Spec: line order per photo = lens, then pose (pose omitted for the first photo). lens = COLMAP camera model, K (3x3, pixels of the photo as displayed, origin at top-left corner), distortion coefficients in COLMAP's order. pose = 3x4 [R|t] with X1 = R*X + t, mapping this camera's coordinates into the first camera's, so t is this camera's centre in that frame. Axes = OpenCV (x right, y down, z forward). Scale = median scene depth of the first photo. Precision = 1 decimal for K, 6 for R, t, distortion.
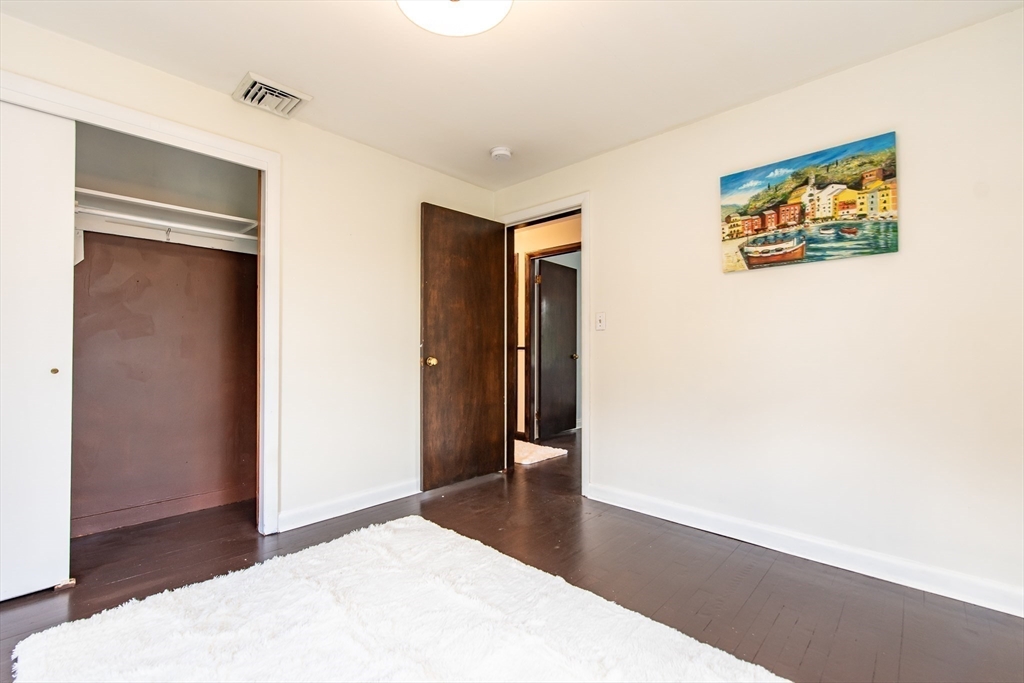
lens RADIAL K [[444.8, 0, 512.7], [0, 444.8, 343.7], [0, 0, 1]] dist [-0.000099, 0.000842]
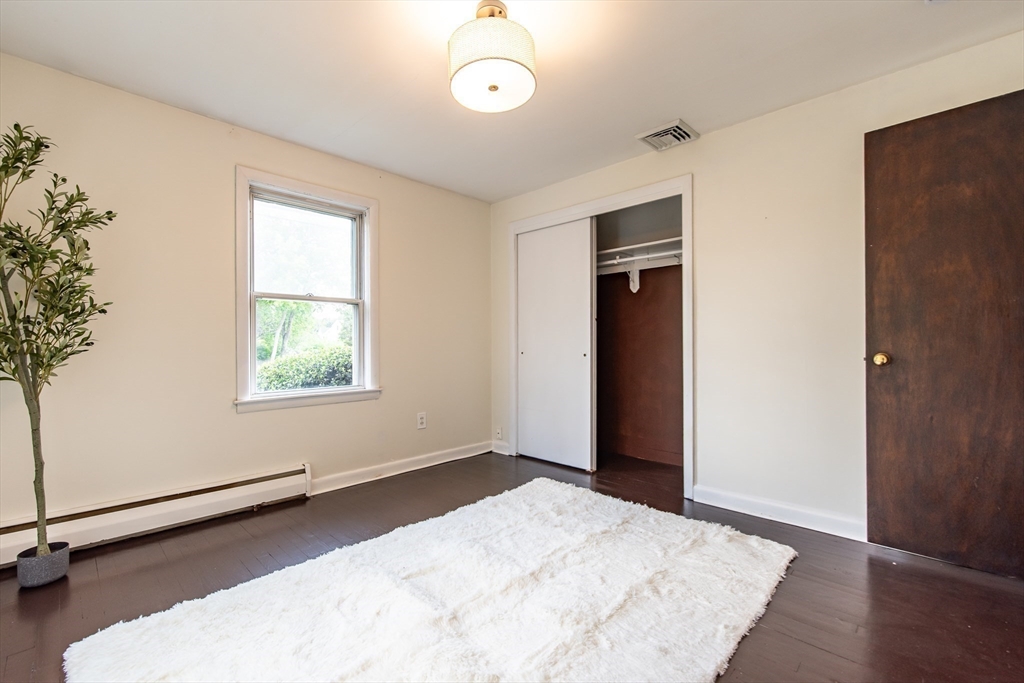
lens RADIAL K [[444.8, 0, 513.1], [0, 444.8, 344.1], [0, 0, 1]] dist [-0.000099, 0.000842]
pose [[-0.024239, -0.000861, -0.999706, 0.512931], [0.016583, 0.999862, -0.001264, 0.007766], [0.999569, -0.016609, -0.024222, 0.446008]]
